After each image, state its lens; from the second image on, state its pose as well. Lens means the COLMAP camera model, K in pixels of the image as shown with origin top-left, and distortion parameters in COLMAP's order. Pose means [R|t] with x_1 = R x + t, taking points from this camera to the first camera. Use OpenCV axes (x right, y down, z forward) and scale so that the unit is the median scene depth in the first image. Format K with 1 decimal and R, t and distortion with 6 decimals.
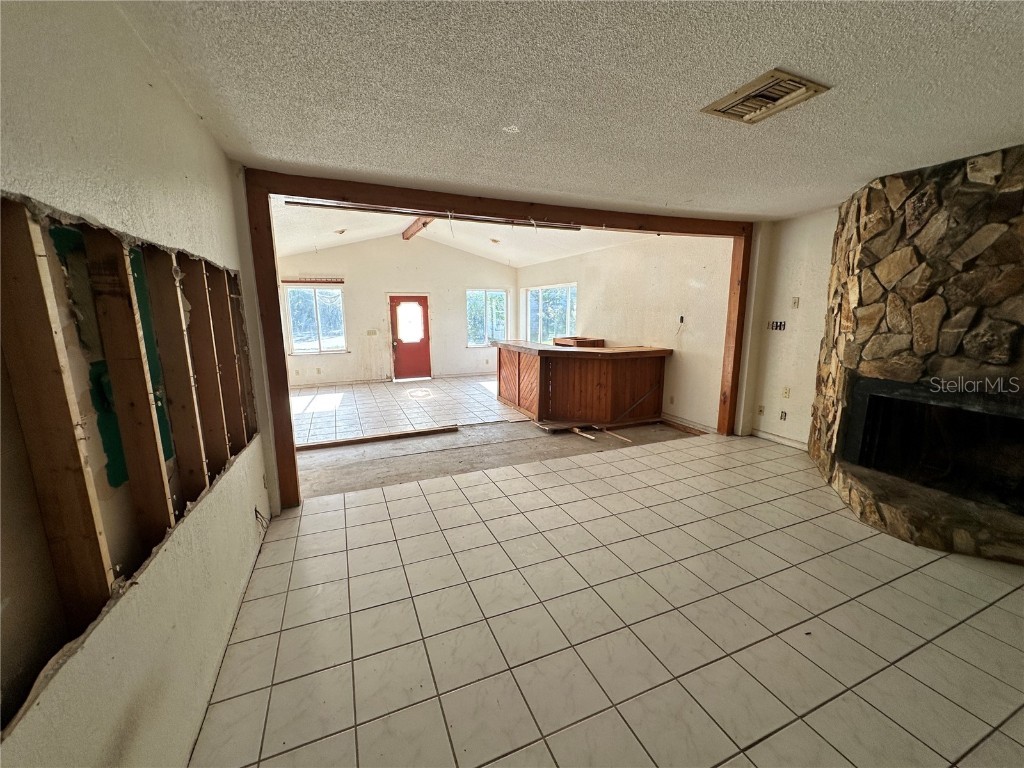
lens RADIAL K [[409.1, 0, 512.0], [0, 409.1, 384.0], [0, 0, 1]] dist [-0.001308, 0.000205]
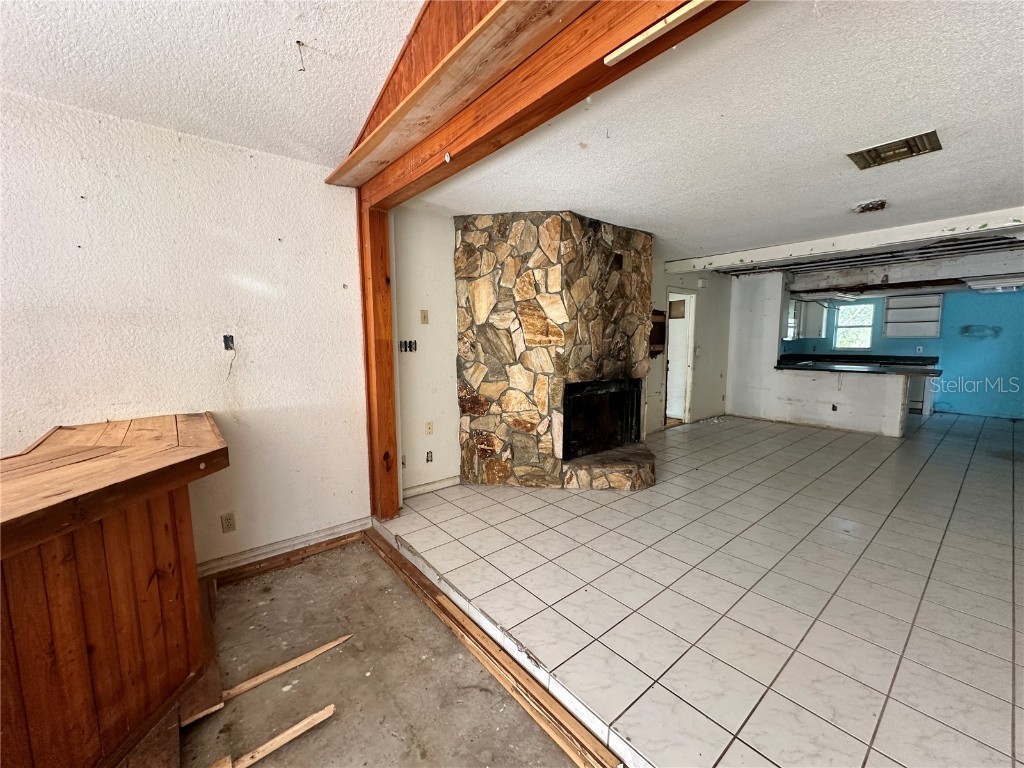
lens RADIAL K [[409.1, 0, 512.0], [0, 409.1, 384.0], [0, 0, 1]] dist [-0.001308, 0.000205]
pose [[-0.281077, -0.099568, 0.954506, -0.128993], [0.177574, 0.972033, 0.153687, -0.150102], [-0.943113, 0.212694, -0.255536, 0.982718]]
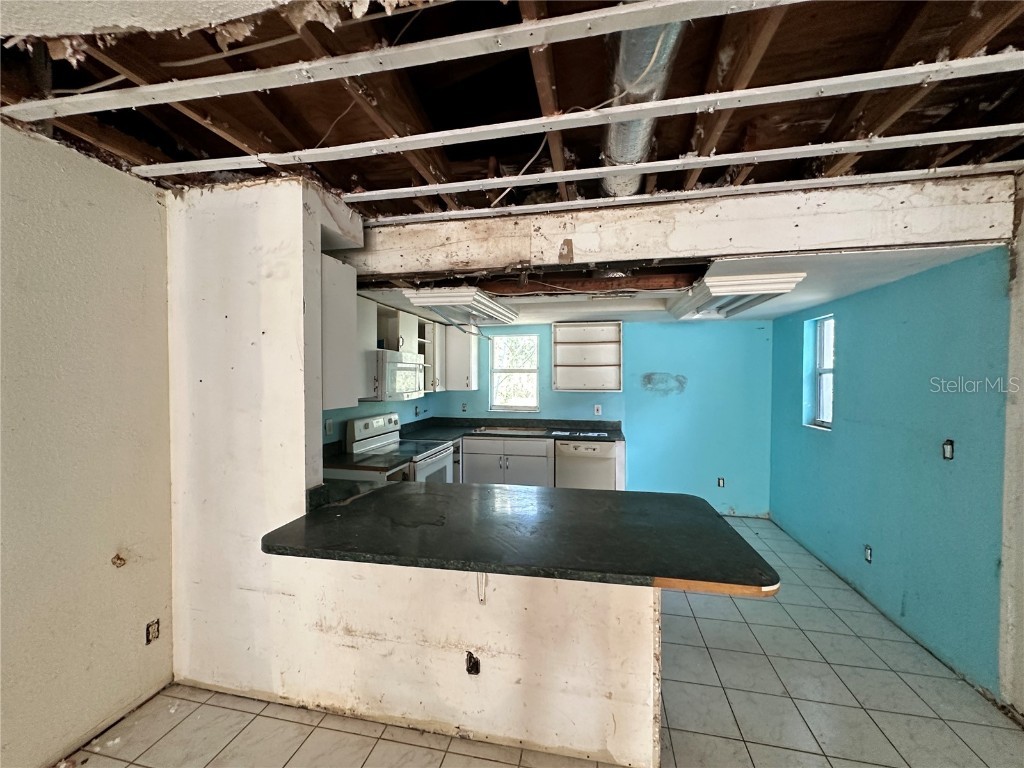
lens RADIAL K [[409.1, 0, 512.0], [0, 409.1, 384.0], [0, 0, 1]] dist [-0.001308, 0.000205]
pose [[-0.820524, -0.008110, 0.571555, 0.573732], [0.104929, 0.980771, 0.164552, 0.001815], [-0.561899, 0.194992, -0.803895, -0.064179]]
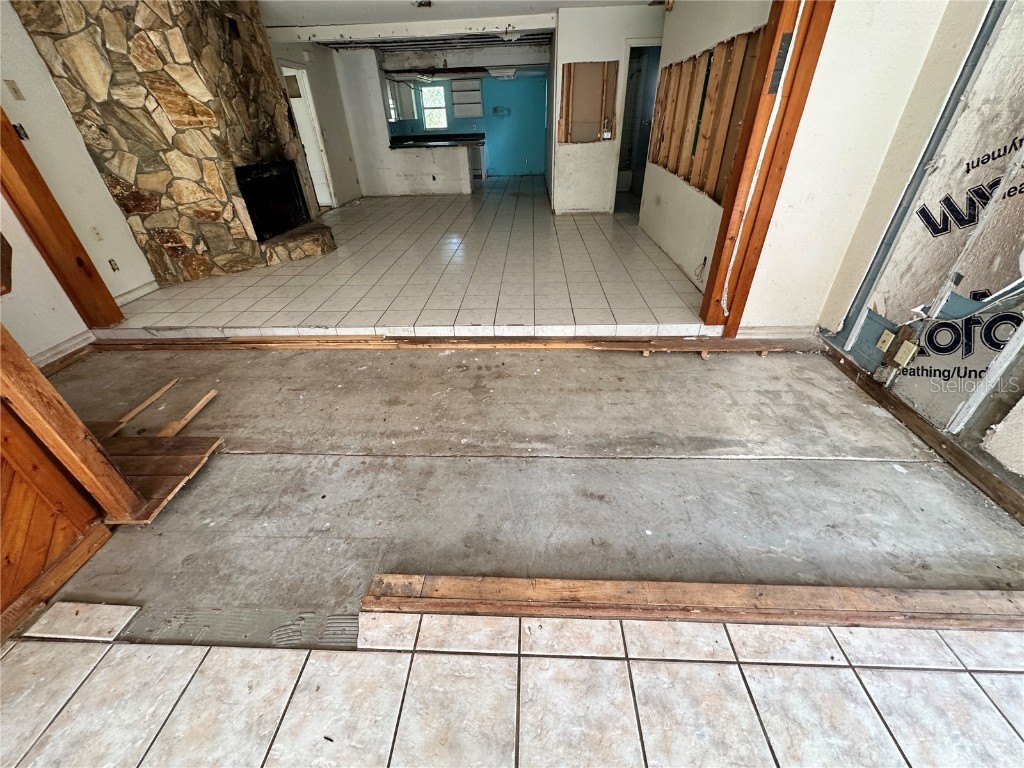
lens RADIAL K [[409.1, 0, 512.0], [0, 409.1, 384.0], [0, 0, 1]] dist [-0.001308, 0.000205]
pose [[-0.902648, -0.208707, 0.376388, -0.347906], [0.107986, 0.736744, 0.667493, -0.185870], [-0.416612, 0.643156, -0.642483, 1.278534]]
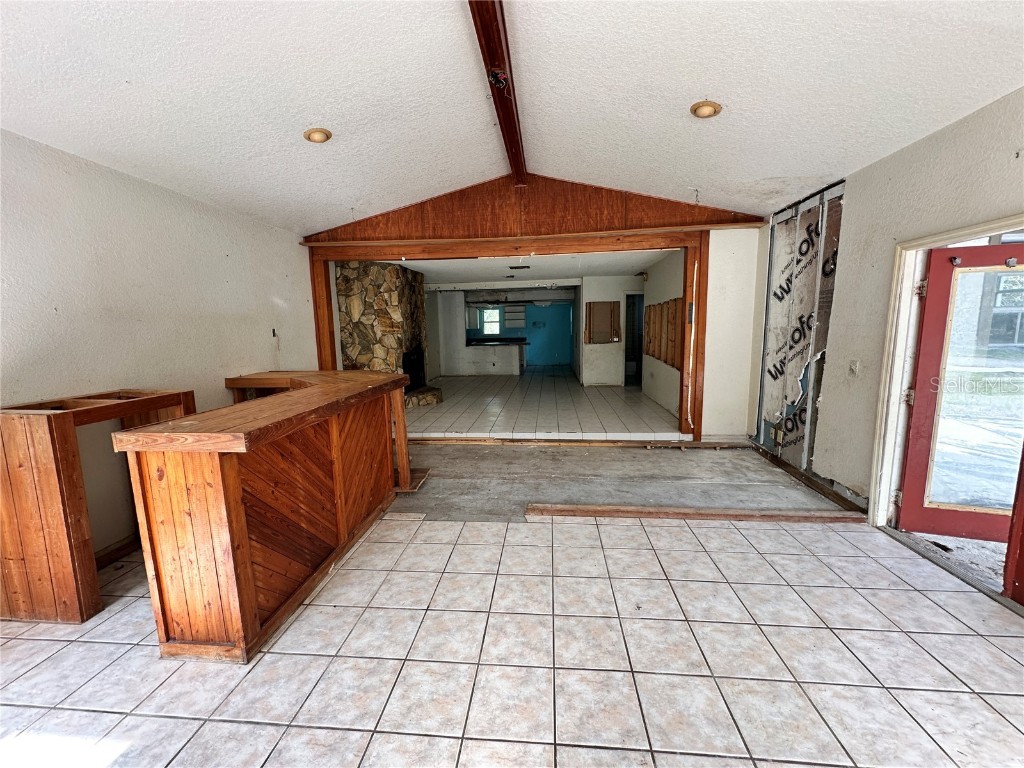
lens RADIAL K [[409.1, 0, 512.0], [0, 409.1, 384.0], [0, 0, 1]] dist [-0.001308, 0.000205]
pose [[-0.880808, -0.042896, 0.471527, -0.469912], [0.107567, 0.951717, 0.287514, -0.289535], [-0.461094, 0.303965, -0.833665, 1.770288]]
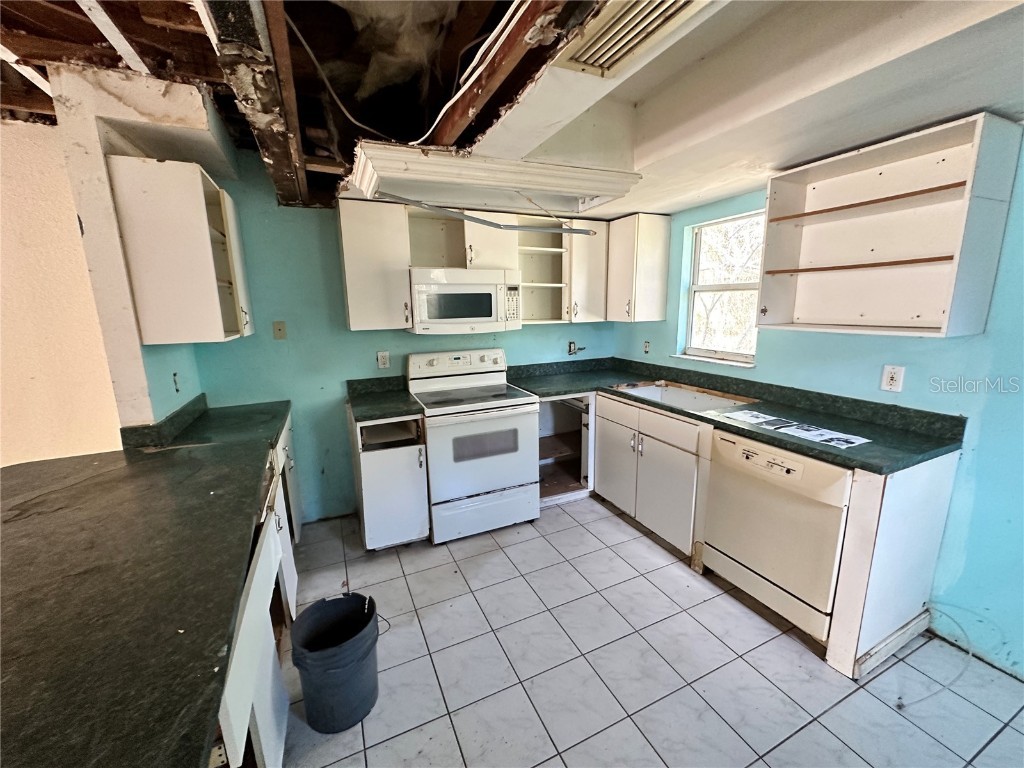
lens RADIAL K [[415.1, 0, 513.6], [0, 415.1, 382.6], [0, 0, 1]] dist [-0.000358, 0.000317]
pose [[-0.030919, -0.185366, 0.982183, 0.581906], [0.196192, 0.962412, 0.187810, 0.105272], [-0.980078, 0.198503, 0.006611, -0.614355]]
